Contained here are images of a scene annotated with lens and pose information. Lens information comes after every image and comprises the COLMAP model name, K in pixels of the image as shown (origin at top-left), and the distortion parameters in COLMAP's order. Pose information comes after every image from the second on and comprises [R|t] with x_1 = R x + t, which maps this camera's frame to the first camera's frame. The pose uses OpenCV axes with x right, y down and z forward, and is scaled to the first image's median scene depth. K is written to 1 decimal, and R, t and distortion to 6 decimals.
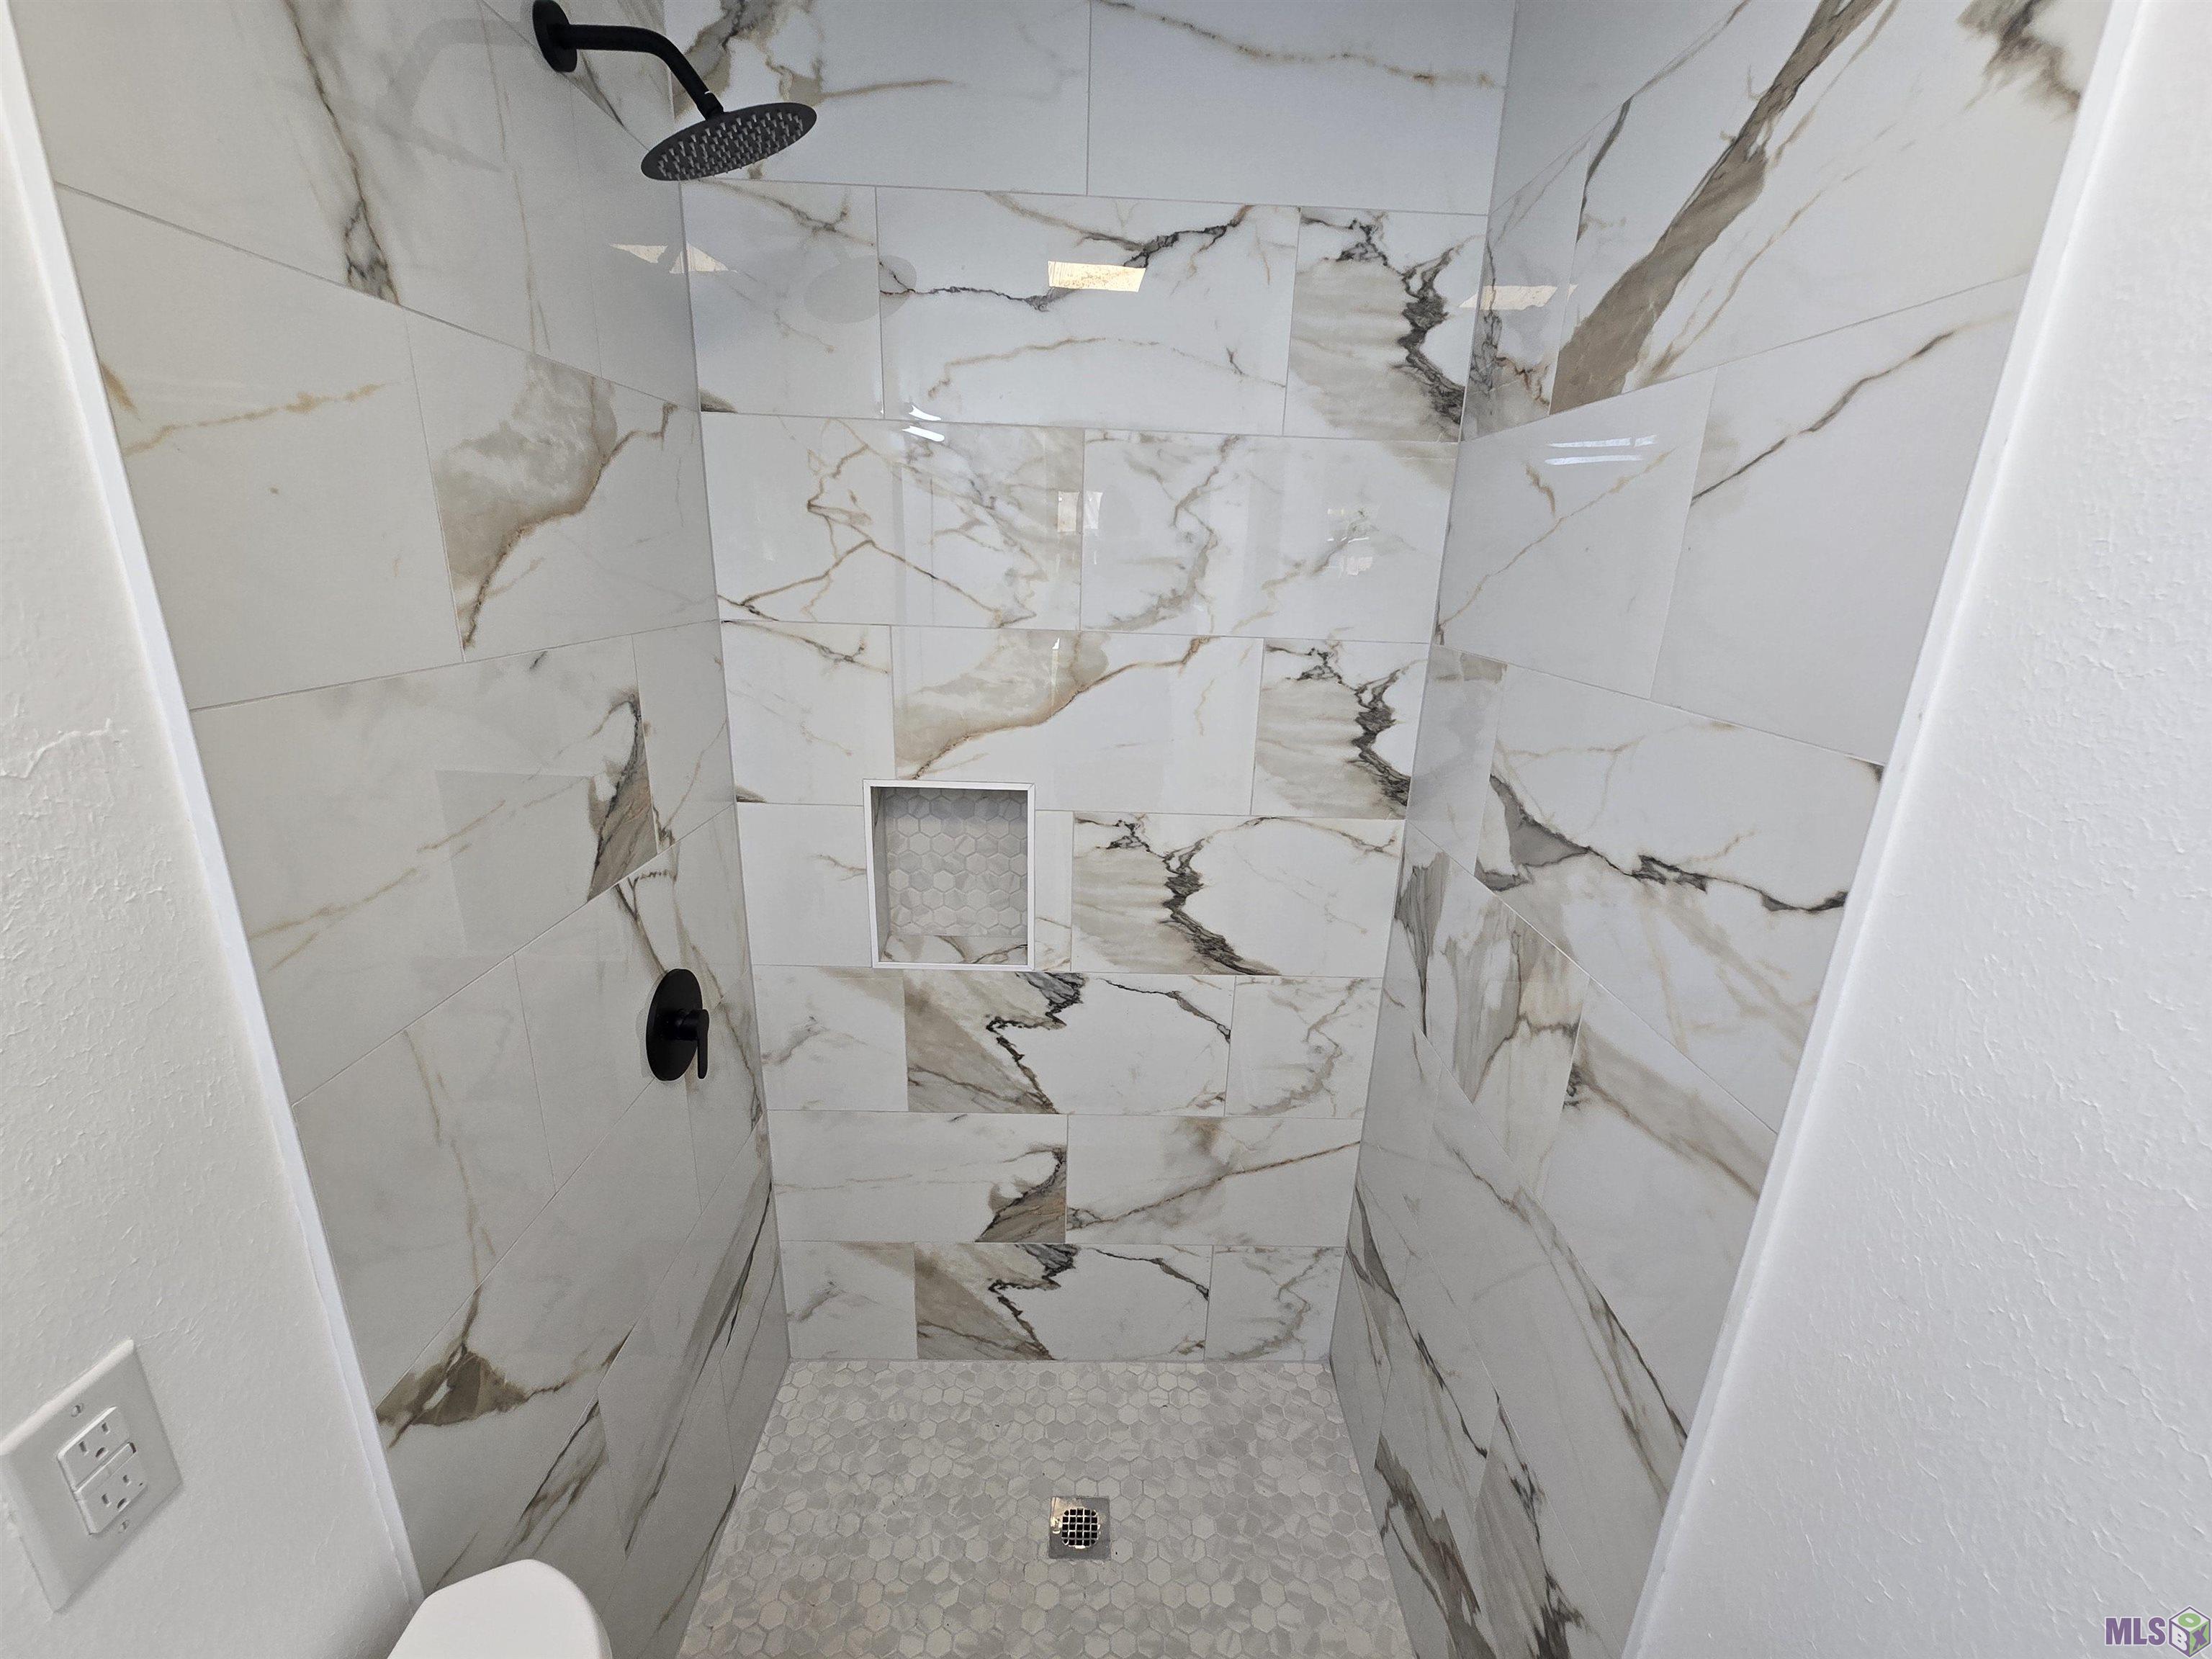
lens RADIAL K [[904.8, 0, 1113.0], [0, 904.8, 825.8], [0, 0, 1]] dist [-0.003809, 0.001099]
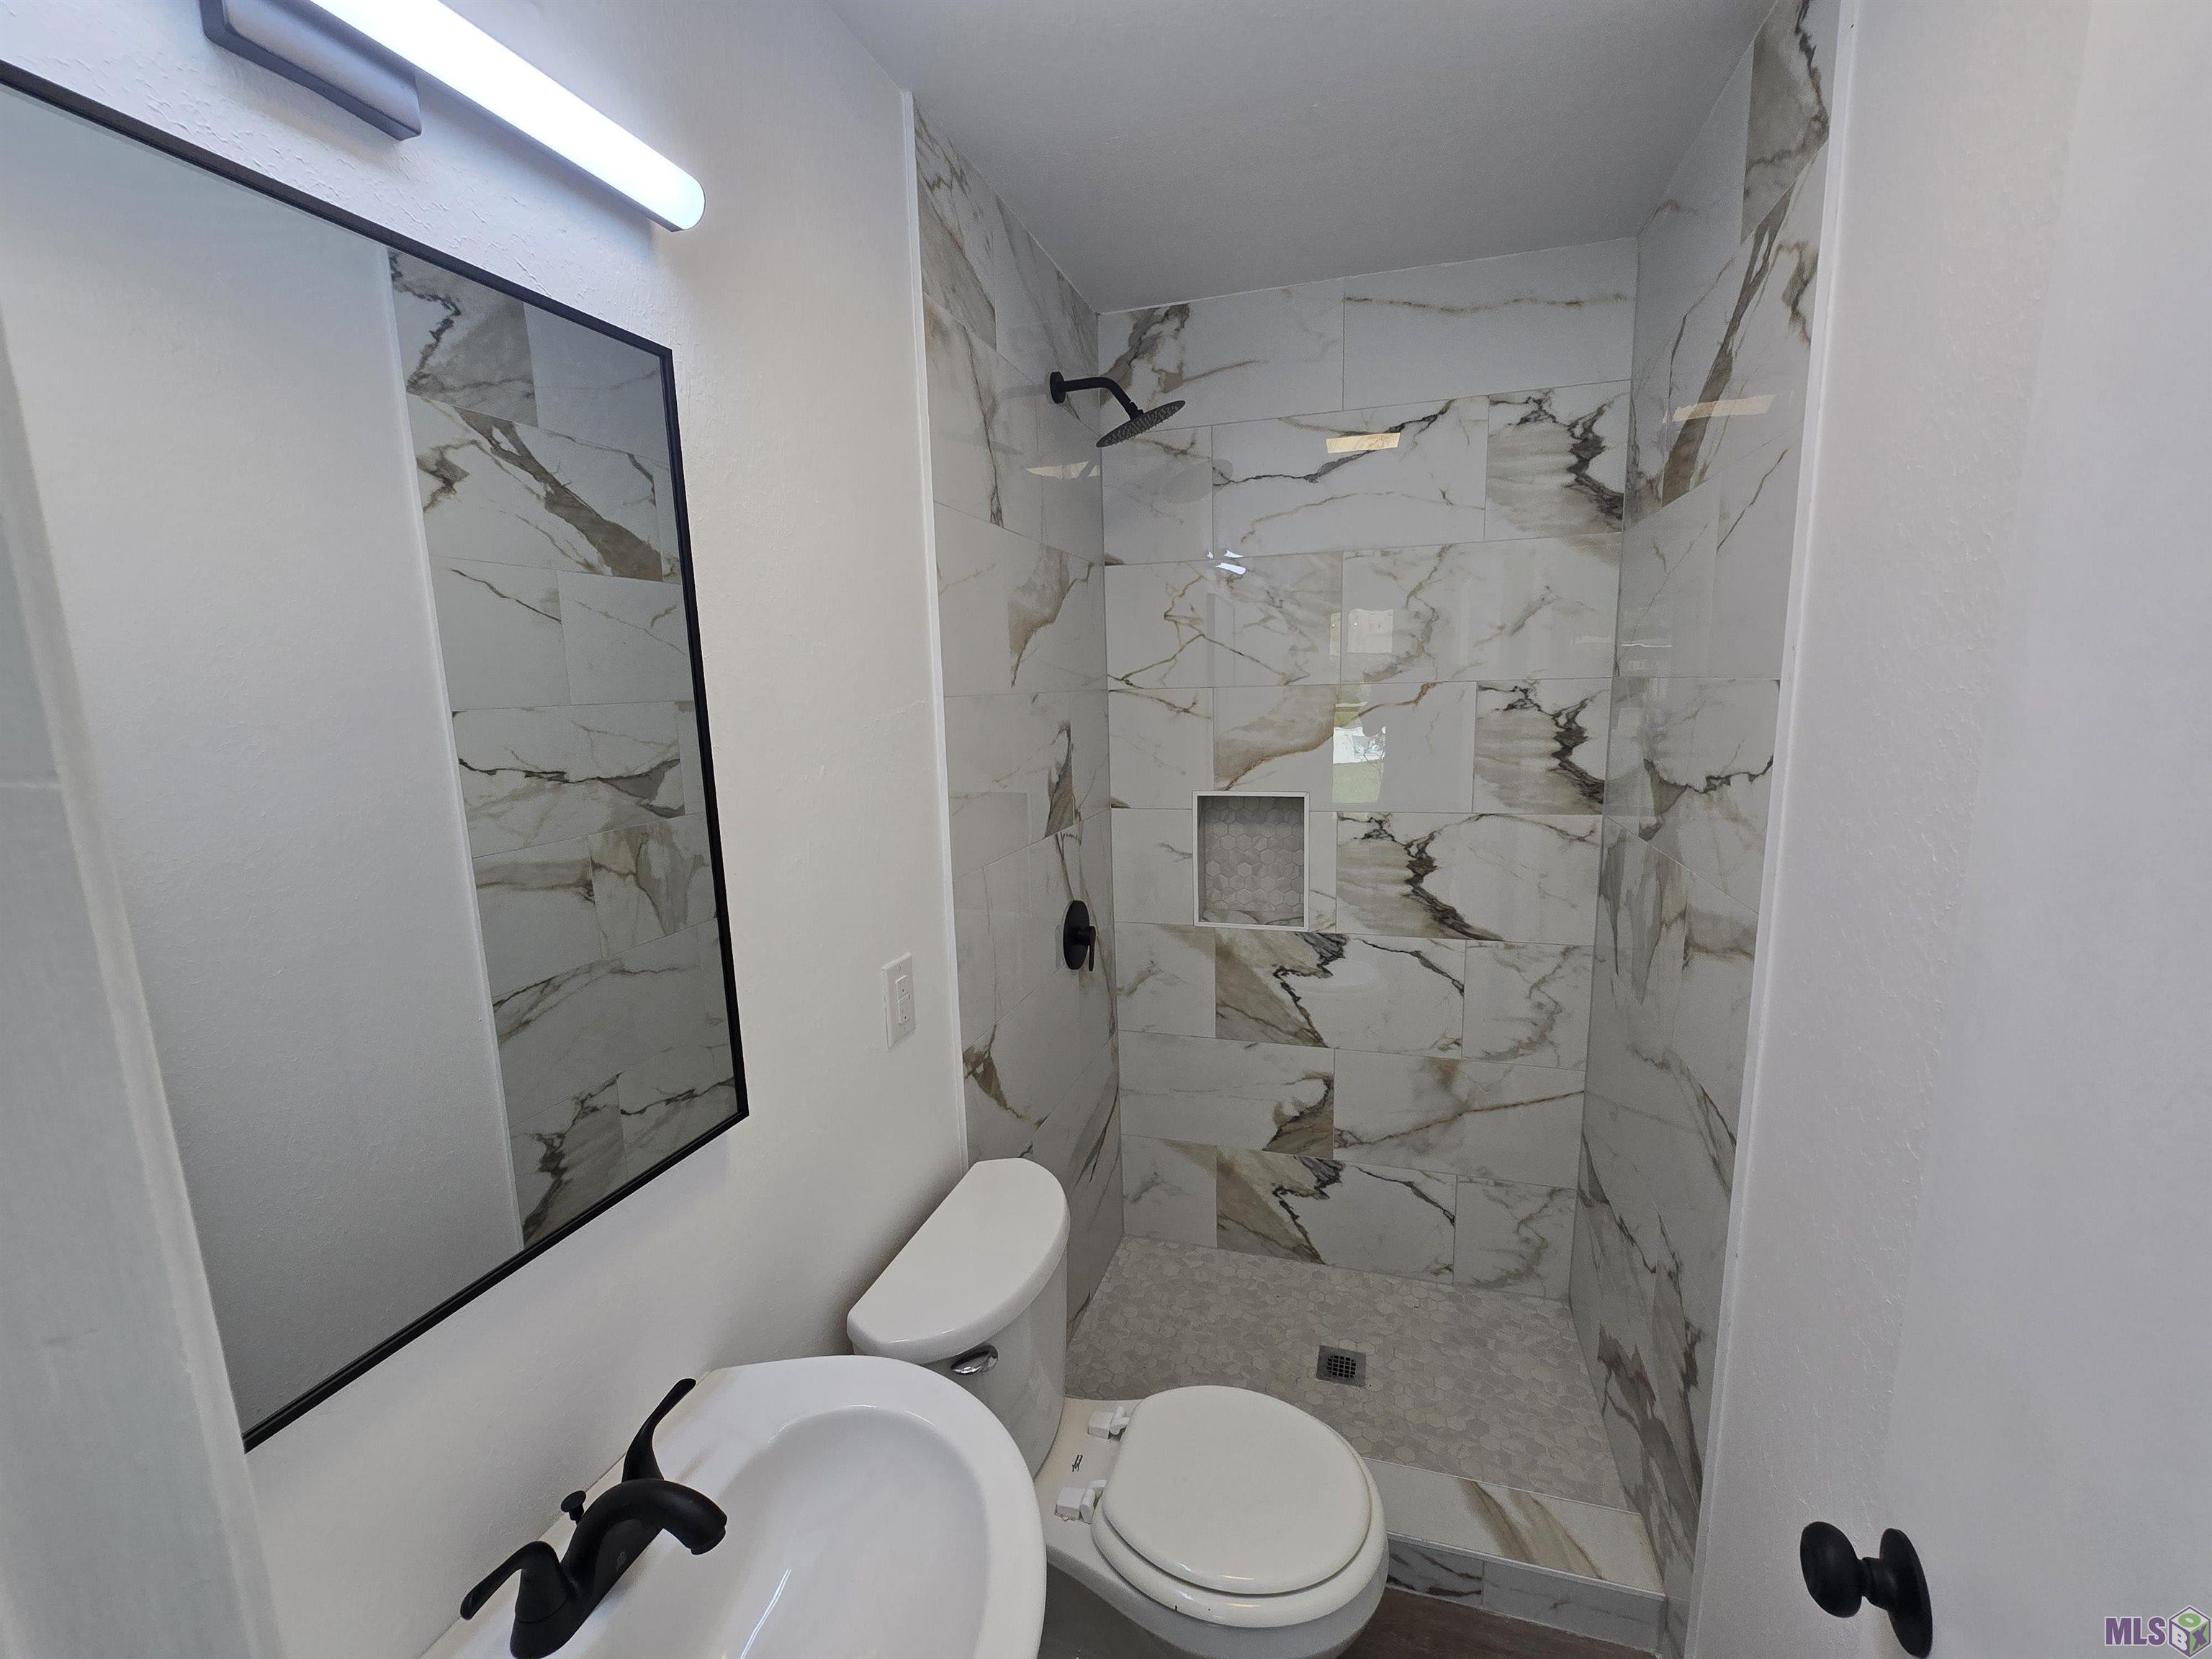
lens RADIAL K [[904.8, 0, 1107.2], [0, 904.8, 834.7], [0, 0, 1]] dist [-0.003809, 0.001099]
pose [[0.947493, -0.006859, -0.319702, 0.070125], [-0.034699, 0.991661, -0.124112, 0.216938], [0.317888, 0.128689, 0.939354, -0.453290]]
